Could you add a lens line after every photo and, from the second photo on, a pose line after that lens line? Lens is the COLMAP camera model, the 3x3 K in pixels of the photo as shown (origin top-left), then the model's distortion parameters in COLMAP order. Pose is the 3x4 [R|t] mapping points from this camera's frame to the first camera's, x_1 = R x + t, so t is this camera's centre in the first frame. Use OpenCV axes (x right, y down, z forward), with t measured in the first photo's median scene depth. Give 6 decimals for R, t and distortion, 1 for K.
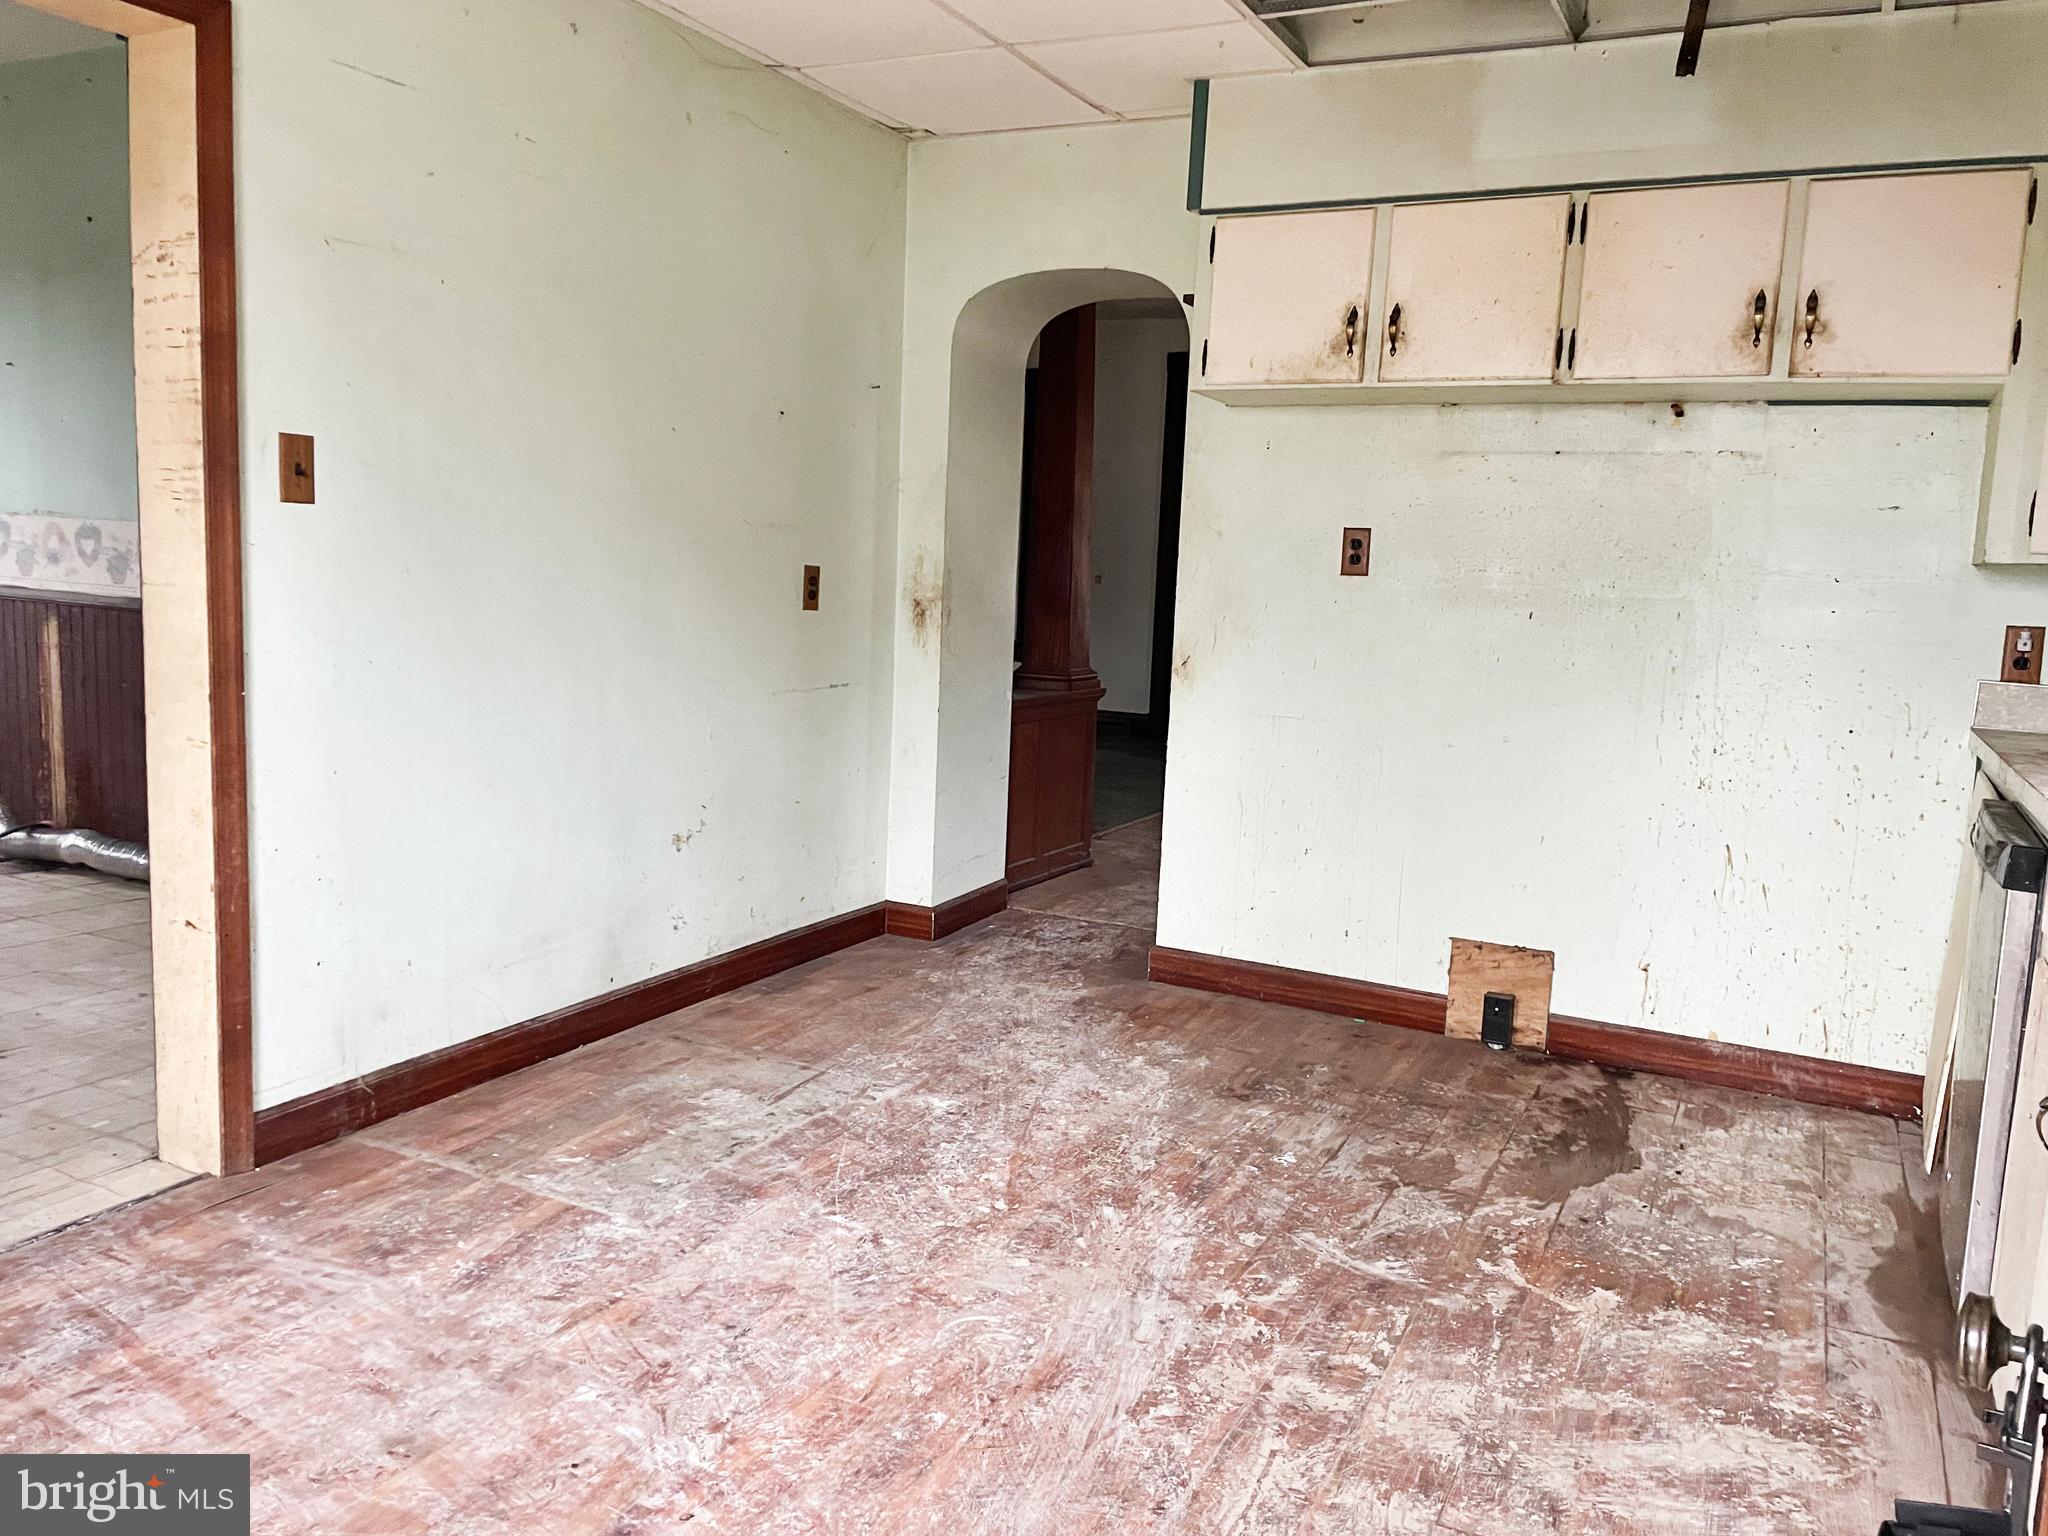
lens RADIAL K [[1533.6, 0, 1030.0], [0, 1533.6, 762.0], [0, 0, 1]] dist [0.079831, -0.091870]
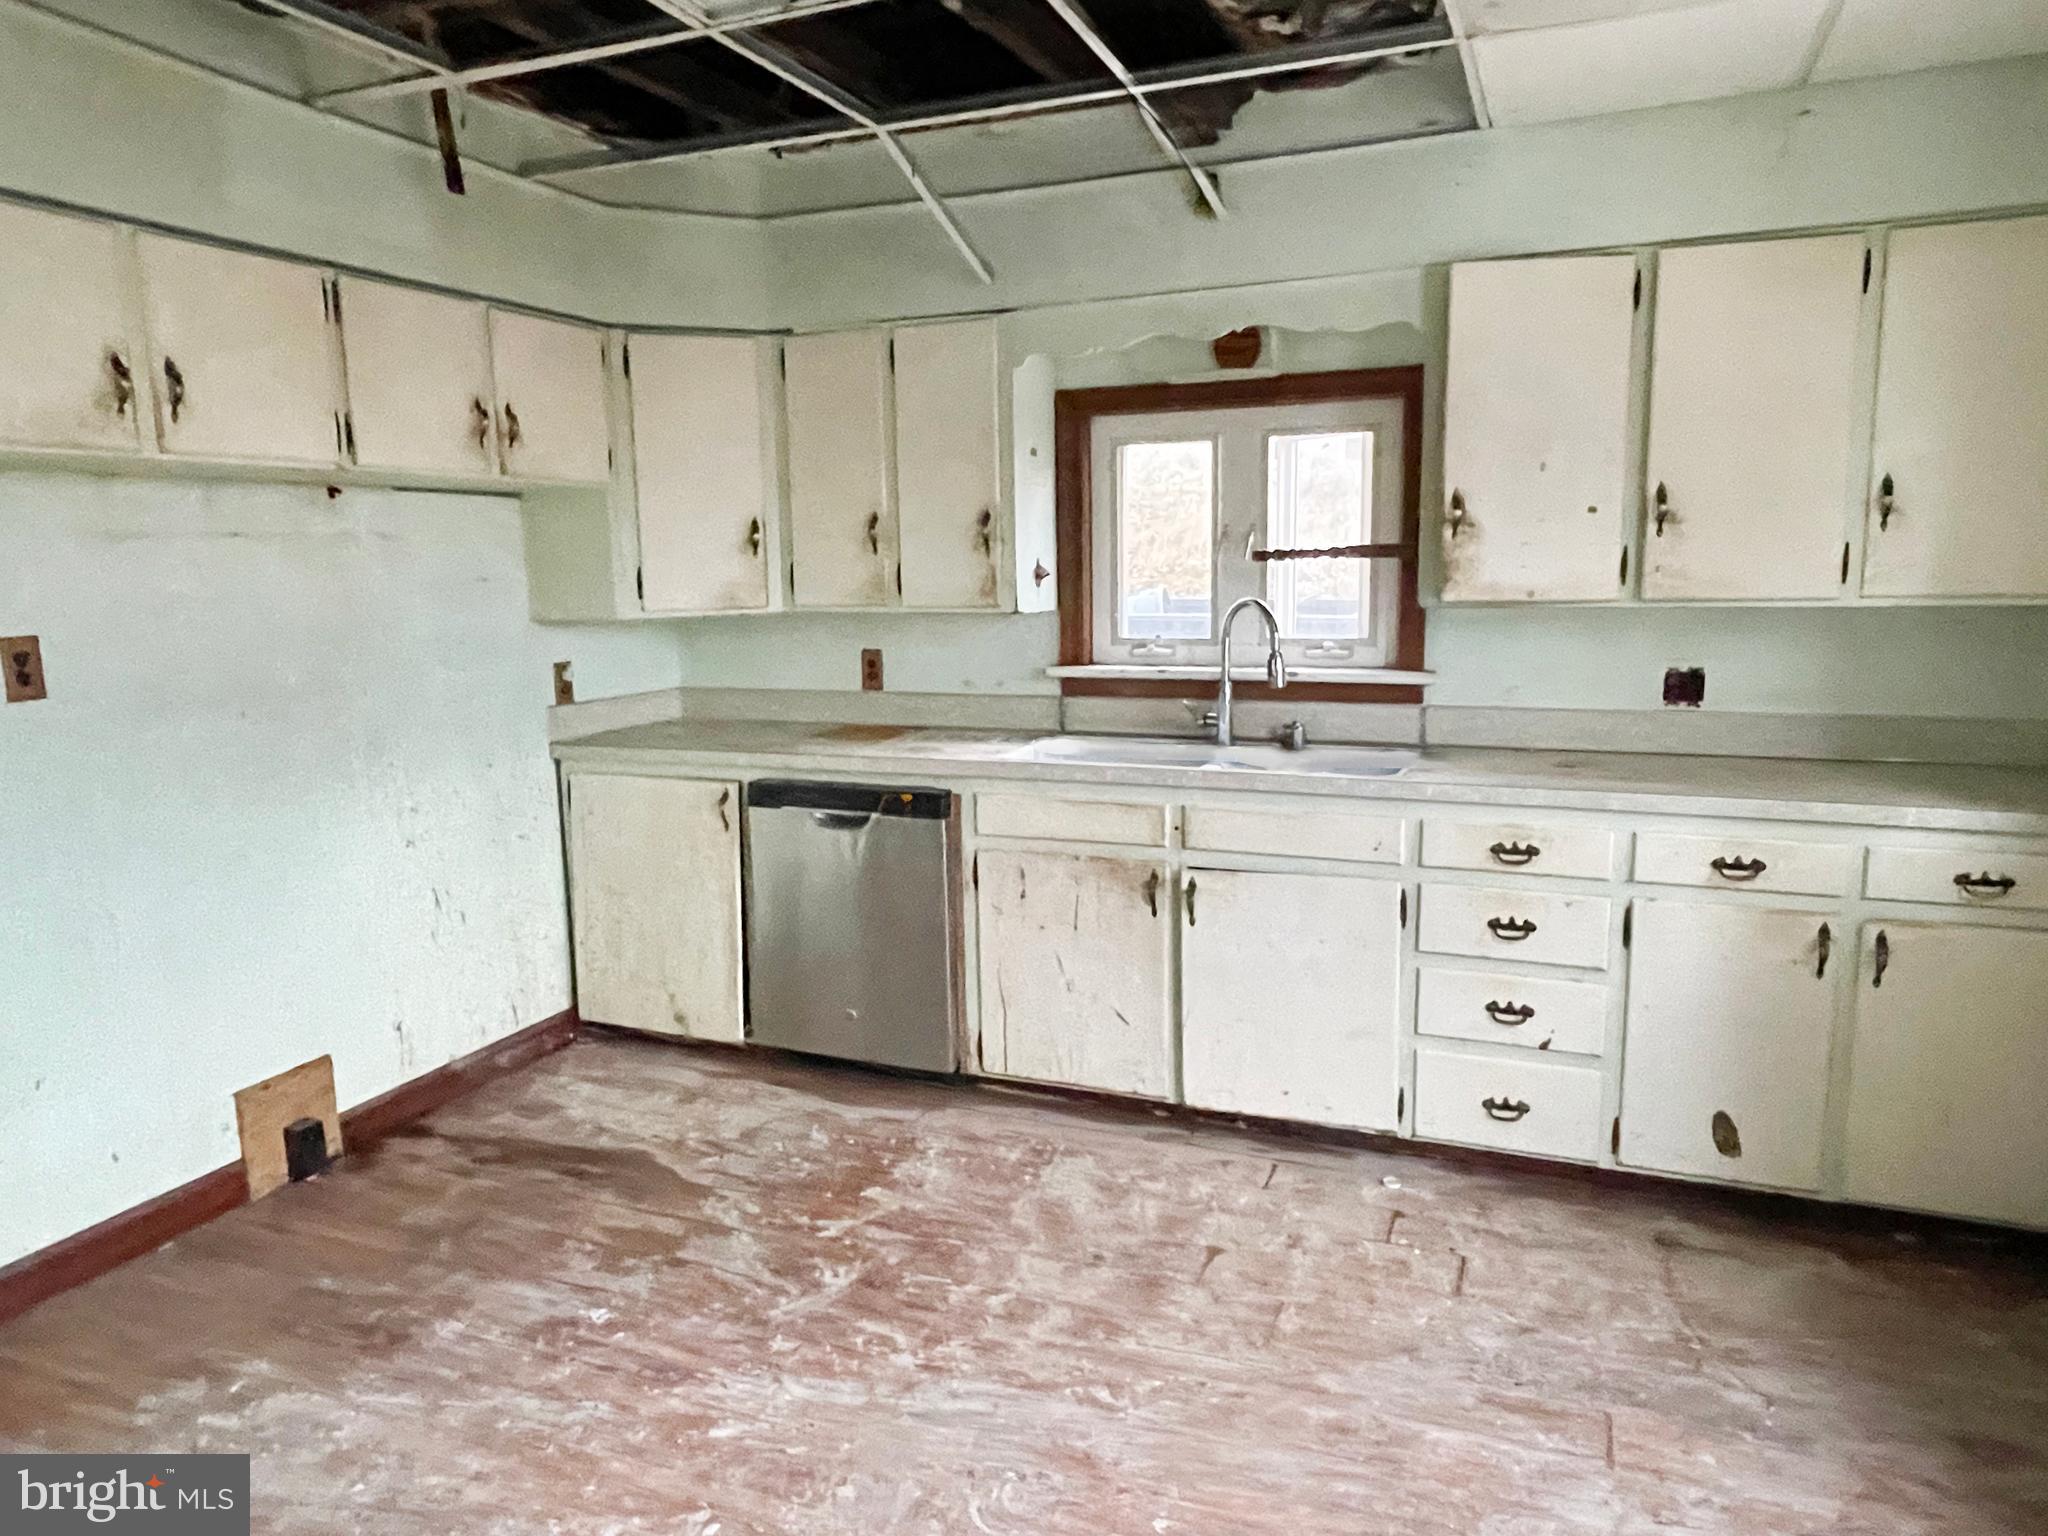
lens RADIAL K [[1385.0, 0, 973.4], [0, 1385.0, 765.3], [0, 0, 1]] dist [-0.004055, -0.007525]
pose [[-0.077575, -0.195583, 0.977614, -0.584317], [0.151567, 0.966858, 0.205459, -0.195304], [-0.985398, 0.164113, -0.045360, 0.730216]]
